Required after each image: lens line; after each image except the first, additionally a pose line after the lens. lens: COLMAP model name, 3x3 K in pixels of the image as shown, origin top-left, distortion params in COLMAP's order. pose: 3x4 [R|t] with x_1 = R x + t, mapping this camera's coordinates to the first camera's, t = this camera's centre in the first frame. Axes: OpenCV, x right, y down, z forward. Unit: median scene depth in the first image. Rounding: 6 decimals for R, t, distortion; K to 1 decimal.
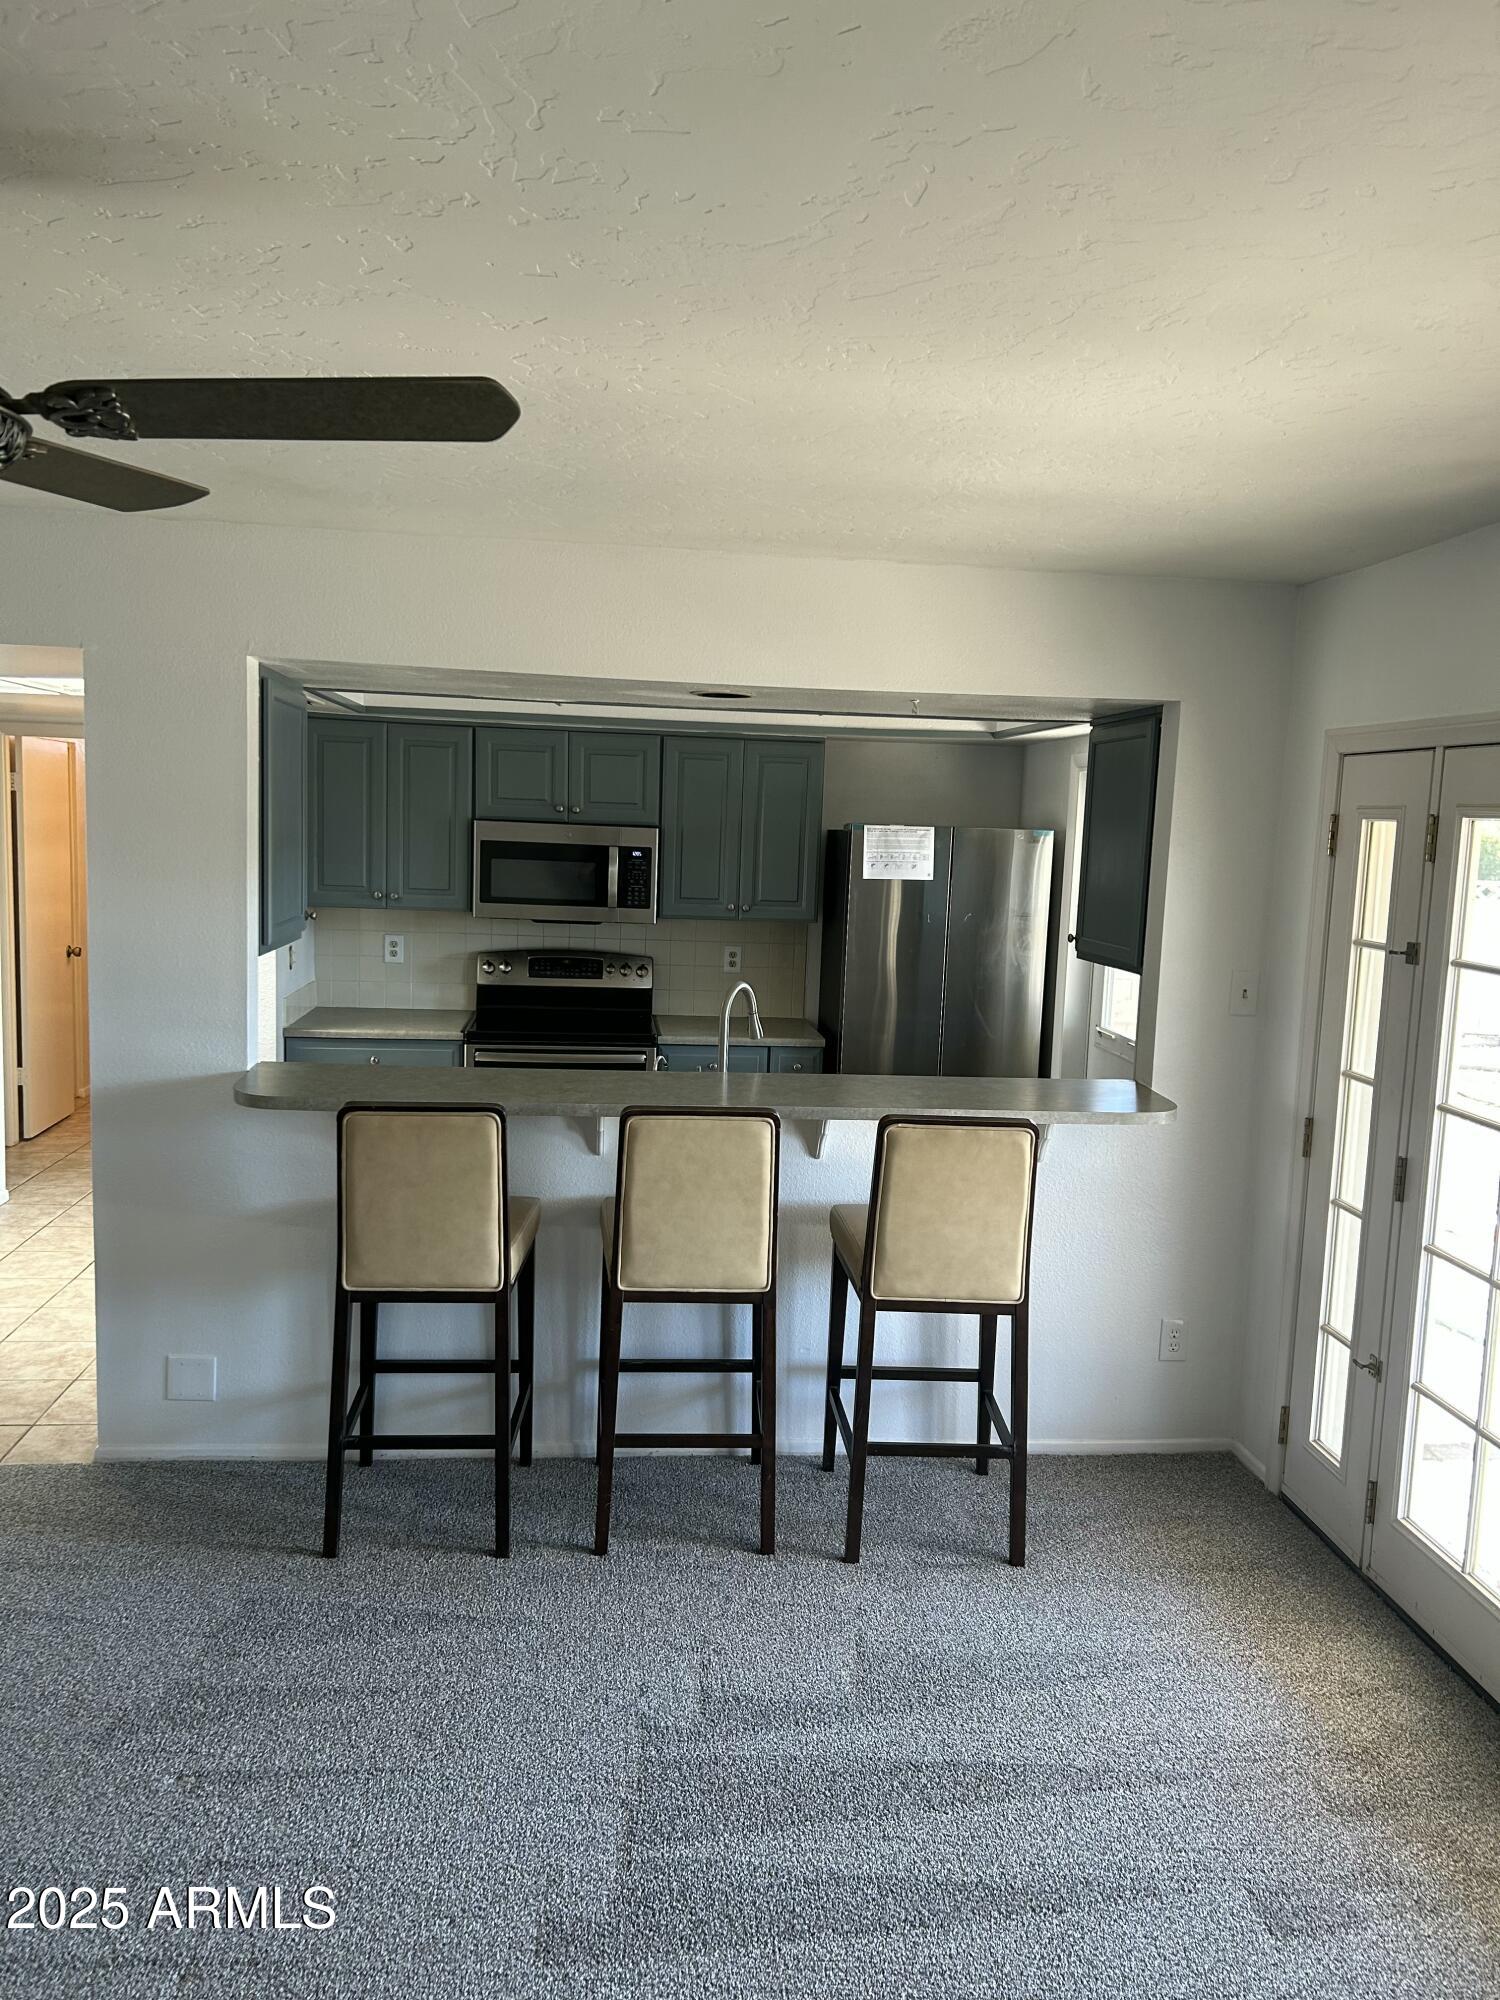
lens RADIAL K [[1495.1, 0, 750.0], [0, 1495.1, 1000.0], [0, 0, 1]] dist [0.000600, -0.002749]
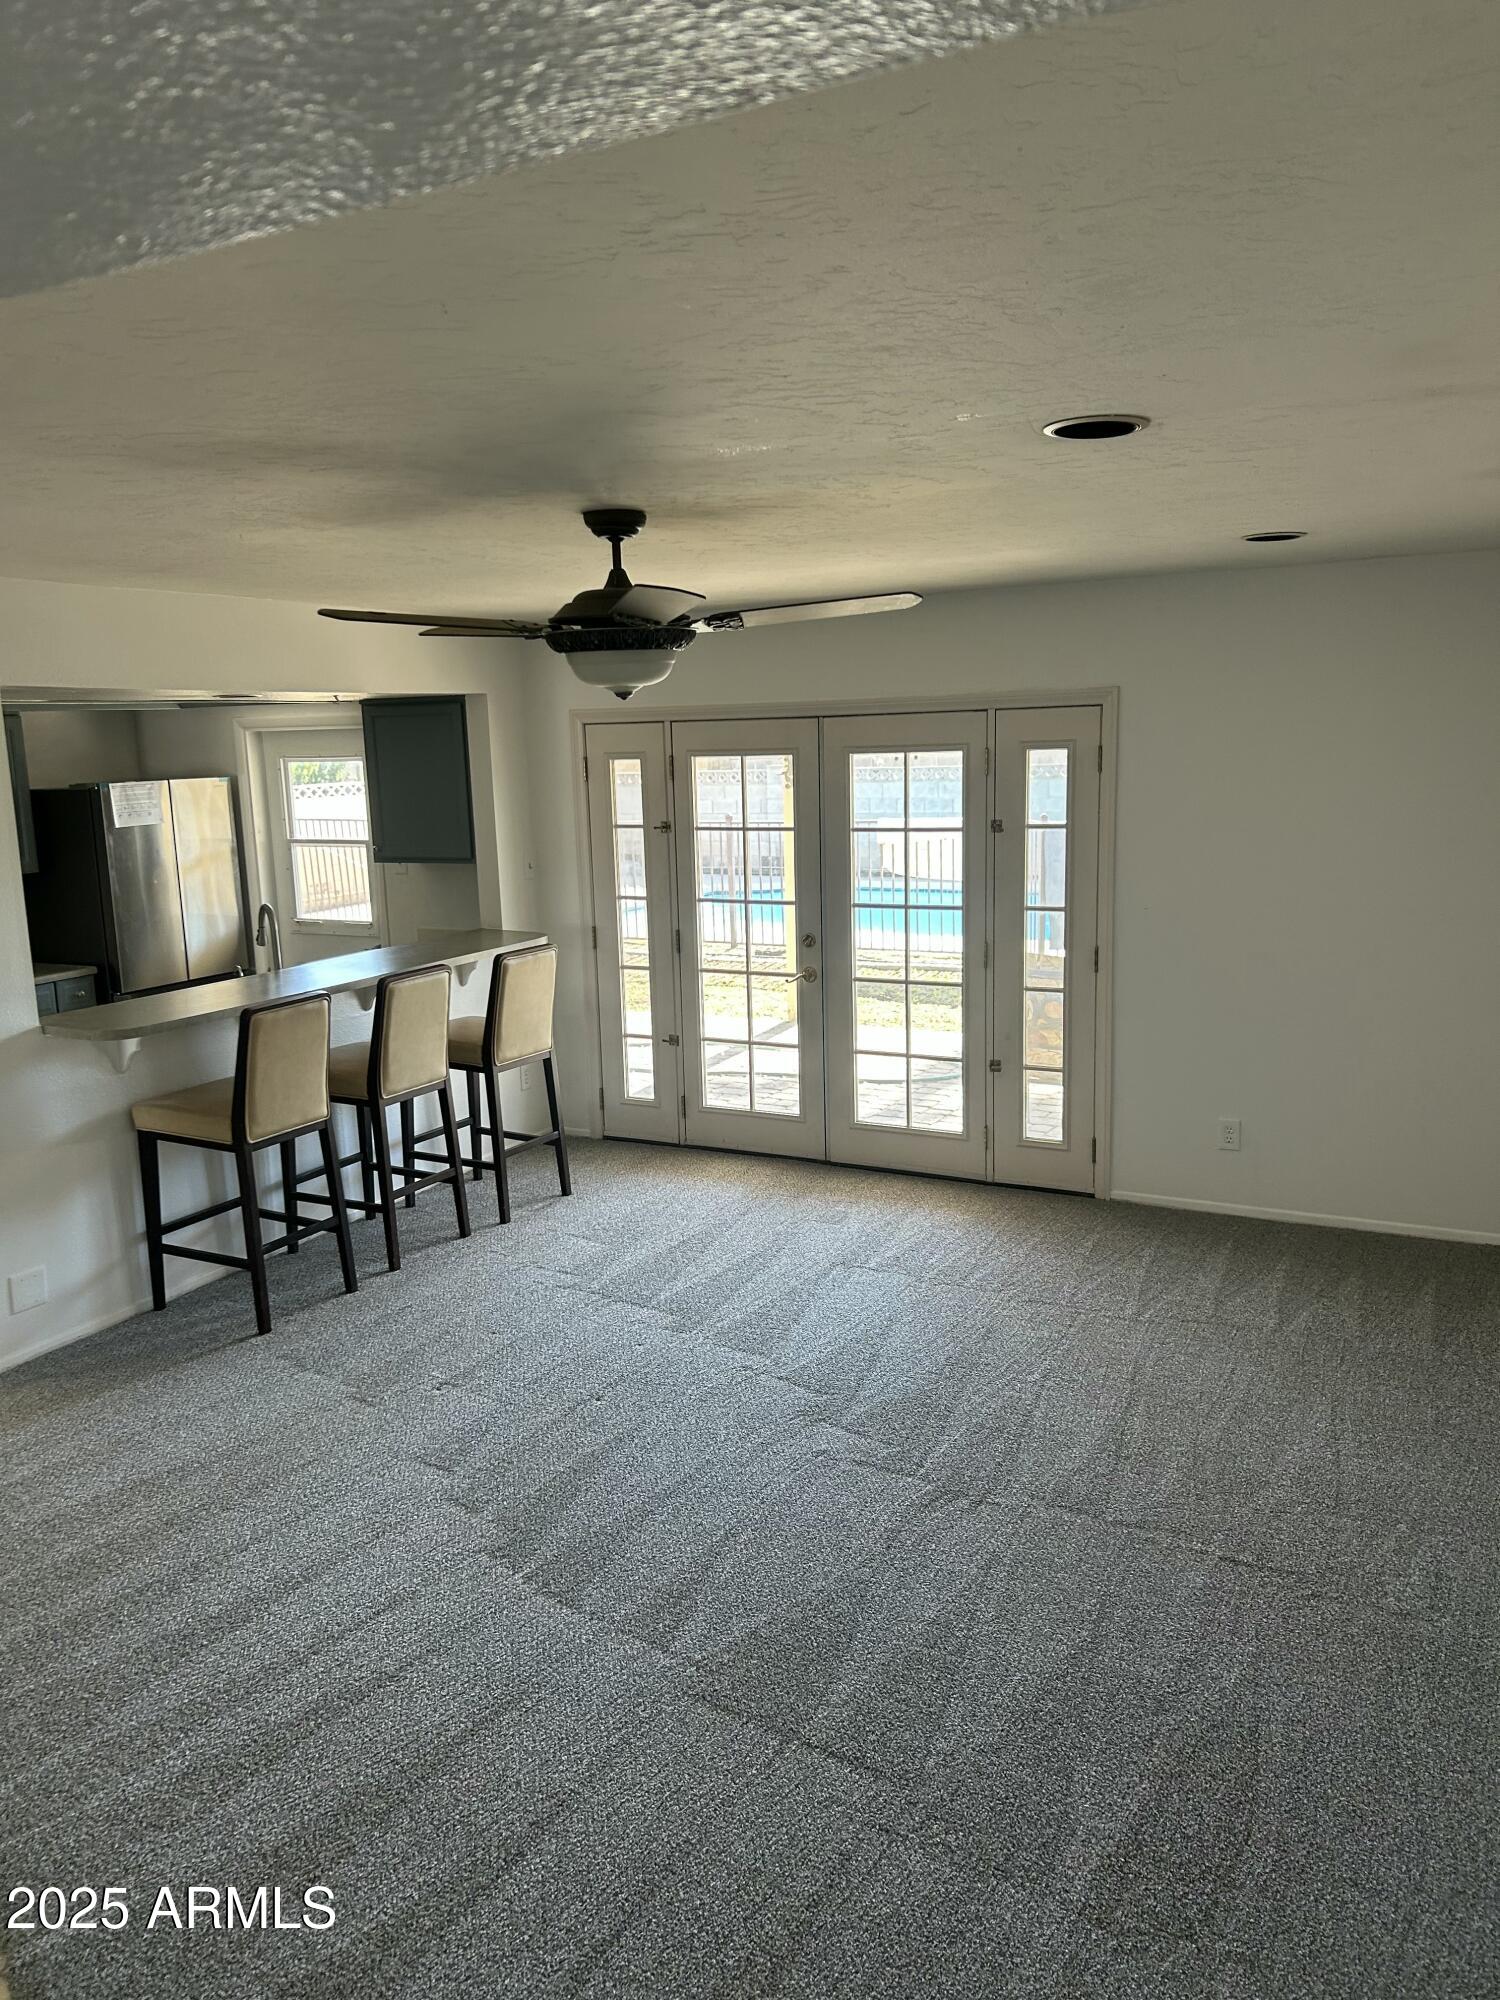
lens RADIAL K [[1495.1, 0, 750.0], [0, 1495.1, 1000.0], [0, 0, 1]] dist [0.000600, -0.002749]
pose [[0.547869, -0.202511, 0.811683, -1.096270], [0.146262, 0.978501, 0.145407, -0.075207], [-0.823679, 0.039055, 0.565710, -0.190457]]
